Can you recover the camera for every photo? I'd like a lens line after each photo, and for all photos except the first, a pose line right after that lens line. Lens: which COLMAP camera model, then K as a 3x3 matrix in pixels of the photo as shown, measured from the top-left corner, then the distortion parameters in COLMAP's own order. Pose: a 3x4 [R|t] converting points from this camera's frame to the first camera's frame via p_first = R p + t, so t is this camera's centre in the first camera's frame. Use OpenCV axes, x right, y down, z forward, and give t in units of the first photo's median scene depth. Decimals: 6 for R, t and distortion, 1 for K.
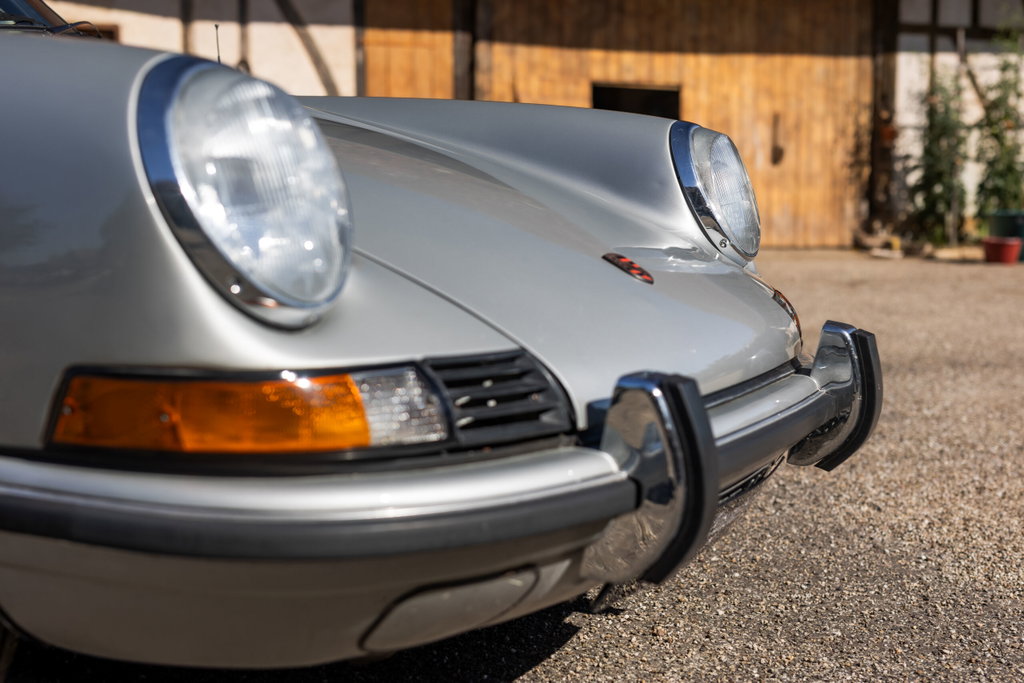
lens RADIAL K [[1438.2, 0, 515.0], [0, 1438.2, 336.6], [0, 0, 1]] dist [0.009571, -0.015784]
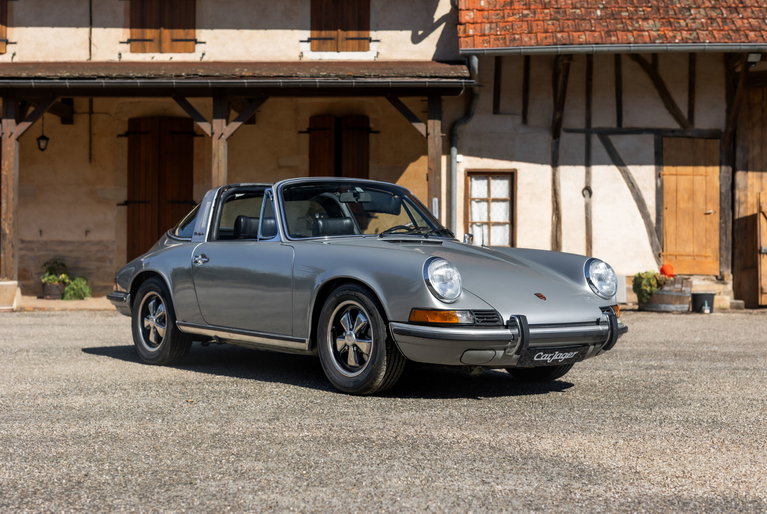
lens RADIAL K [[1155.6, 0, 392.9], [0, 1155.6, 231.7], [0, 0, 1]] dist [-0.008552, -0.007562]
pose [[0.917677, -0.004064, -0.397306, 0.139998], [-0.044490, 0.992608, -0.112916, 0.022997], [0.394828, 0.121297, 0.910713, -0.317382]]
